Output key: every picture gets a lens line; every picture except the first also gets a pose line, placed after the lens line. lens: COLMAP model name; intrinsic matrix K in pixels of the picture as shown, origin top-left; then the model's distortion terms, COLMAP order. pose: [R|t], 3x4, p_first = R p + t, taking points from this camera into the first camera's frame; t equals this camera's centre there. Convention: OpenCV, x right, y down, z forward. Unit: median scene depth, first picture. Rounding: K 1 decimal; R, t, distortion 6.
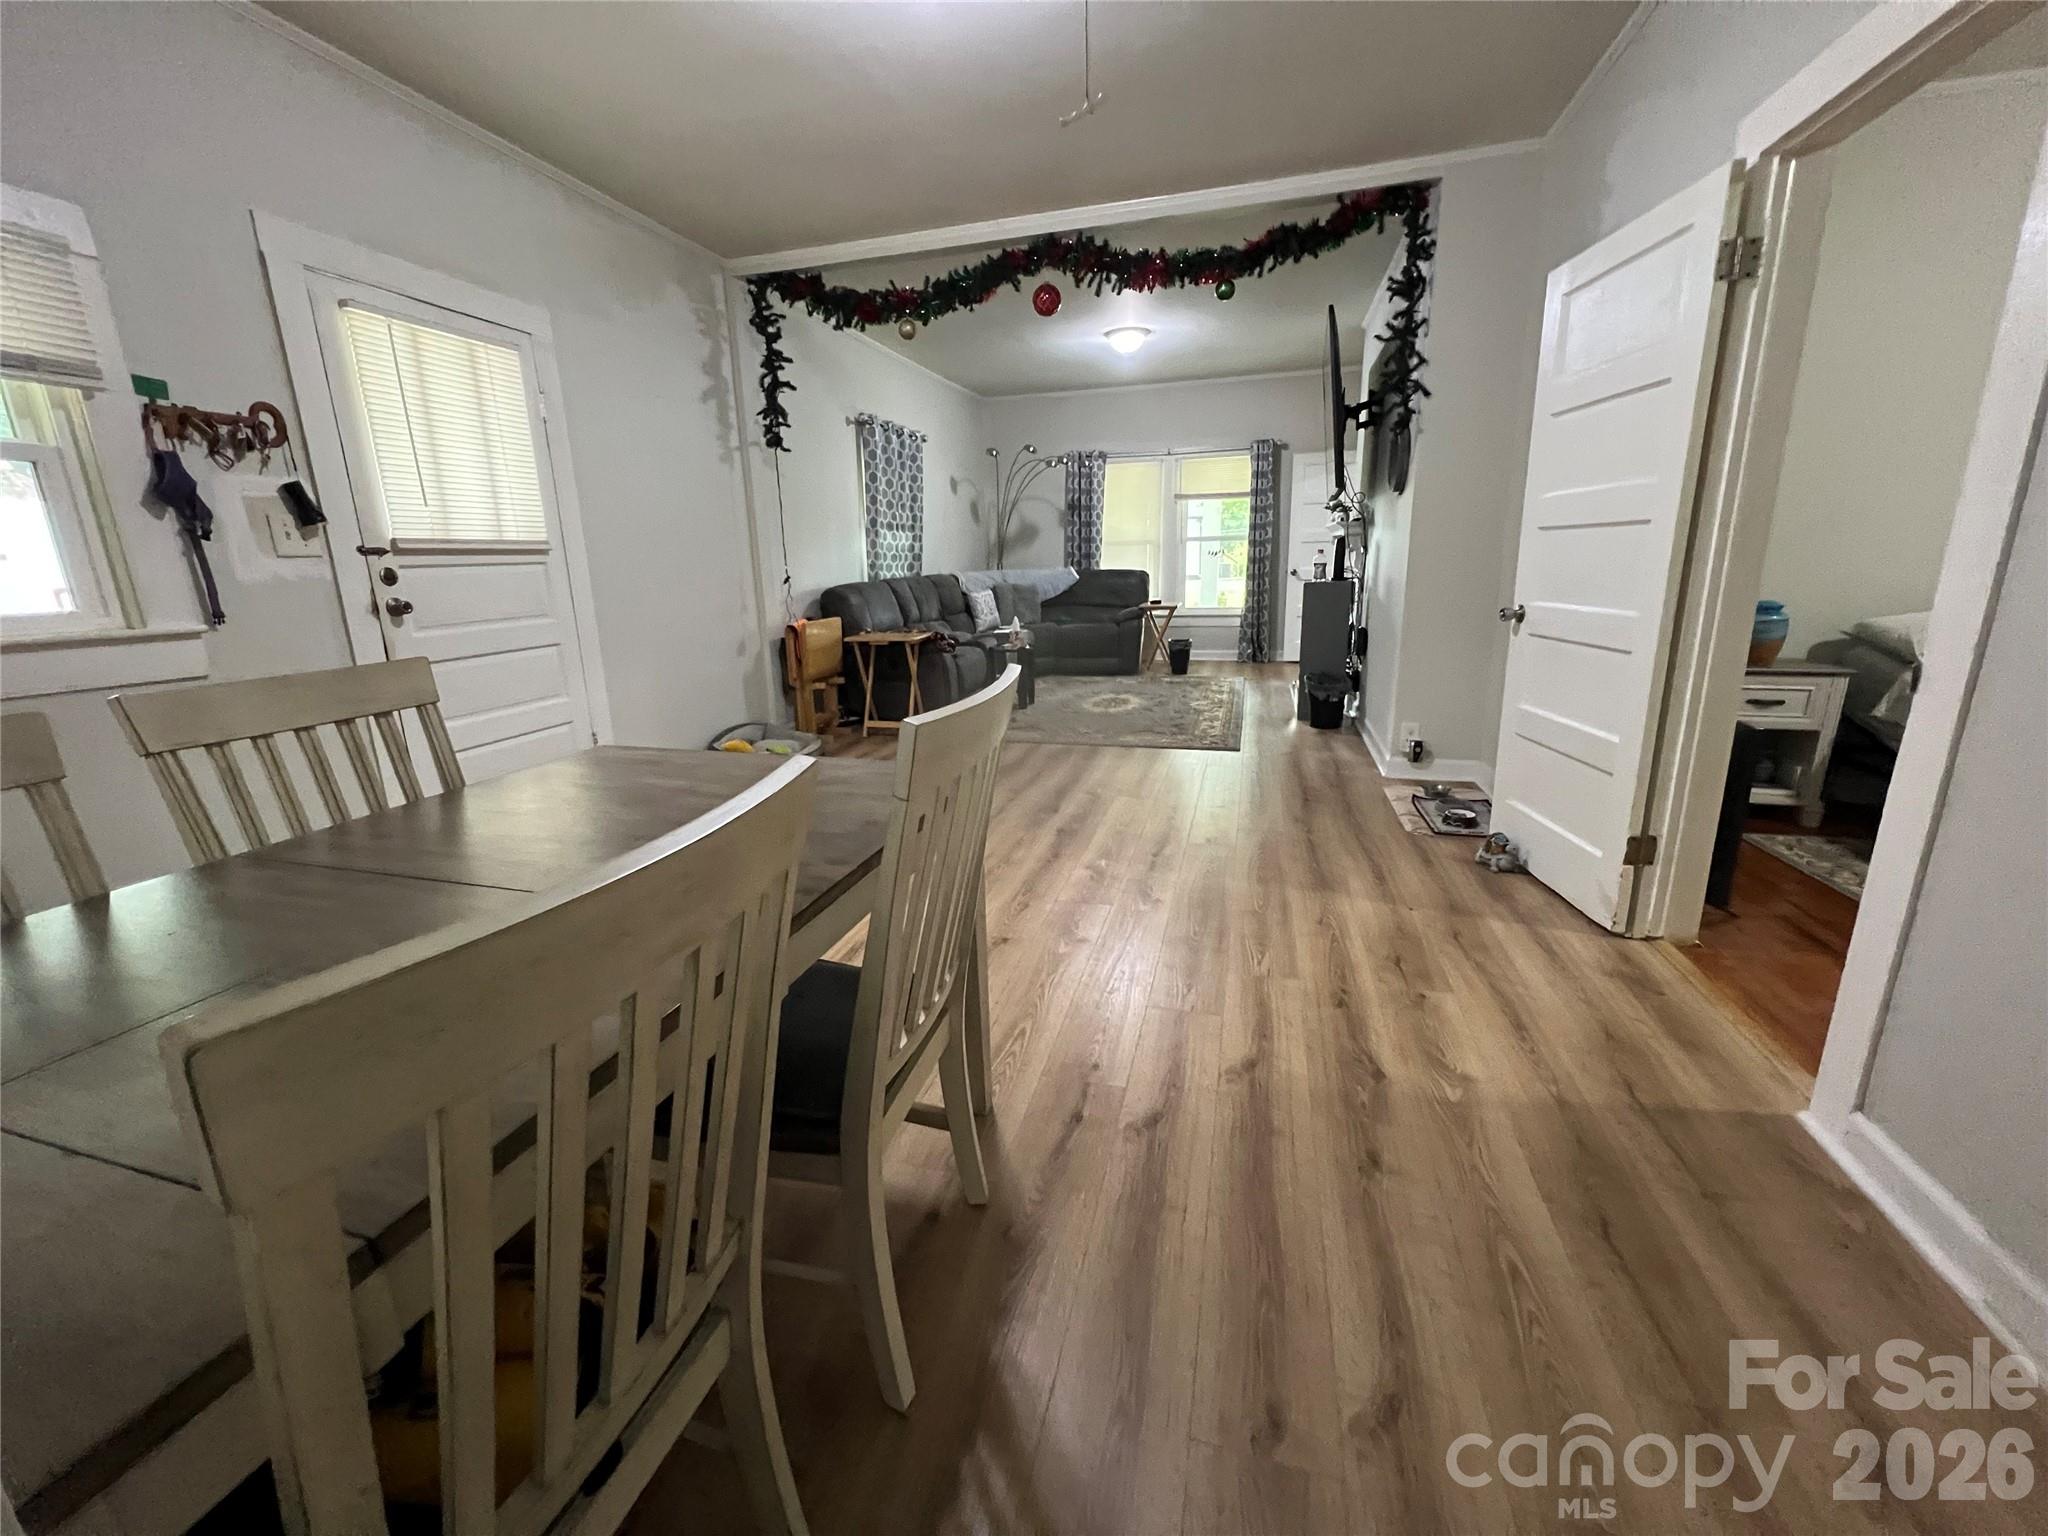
lens RADIAL K [[817.0, 0, 1015.8], [0, 817.0, 763.7], [0, 0, 1]] dist [-0.002459, 0.000598]
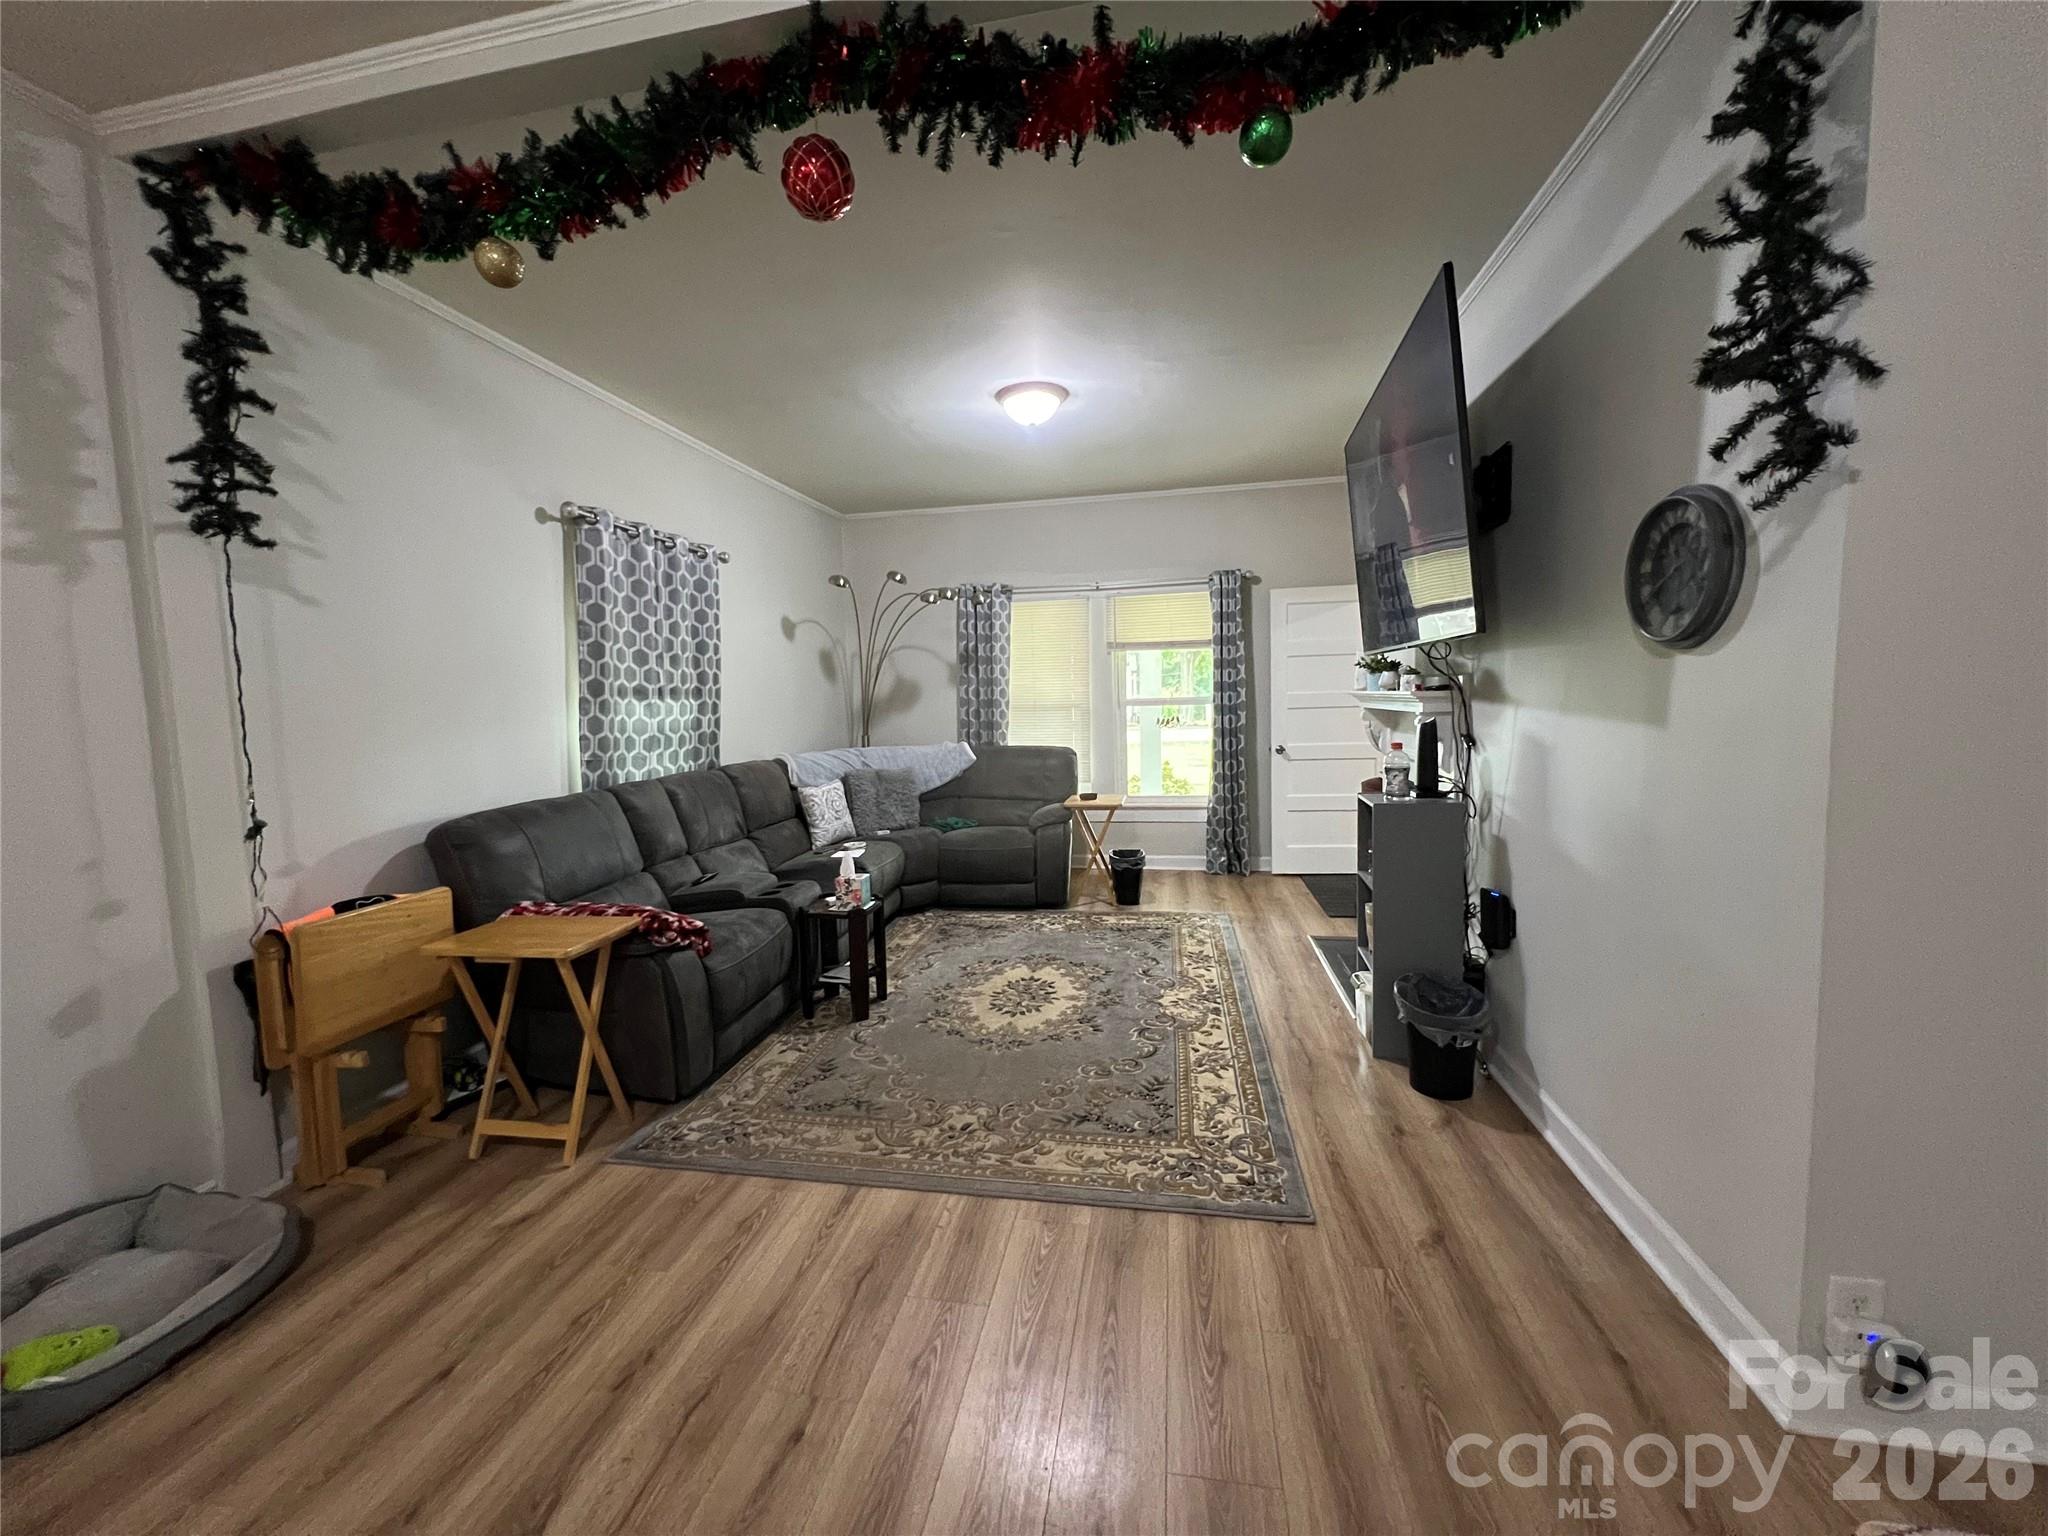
lens RADIAL K [[817.0, 0, 1016.8], [0, 817.0, 758.7], [0, 0, 1]] dist [-0.002459, 0.000598]
pose [[0.995622, -0.008468, 0.093086, 0.059131], [0.024640, 0.984438, -0.173994, -0.132925], [-0.090164, 0.175526, 0.980337, 0.400824]]
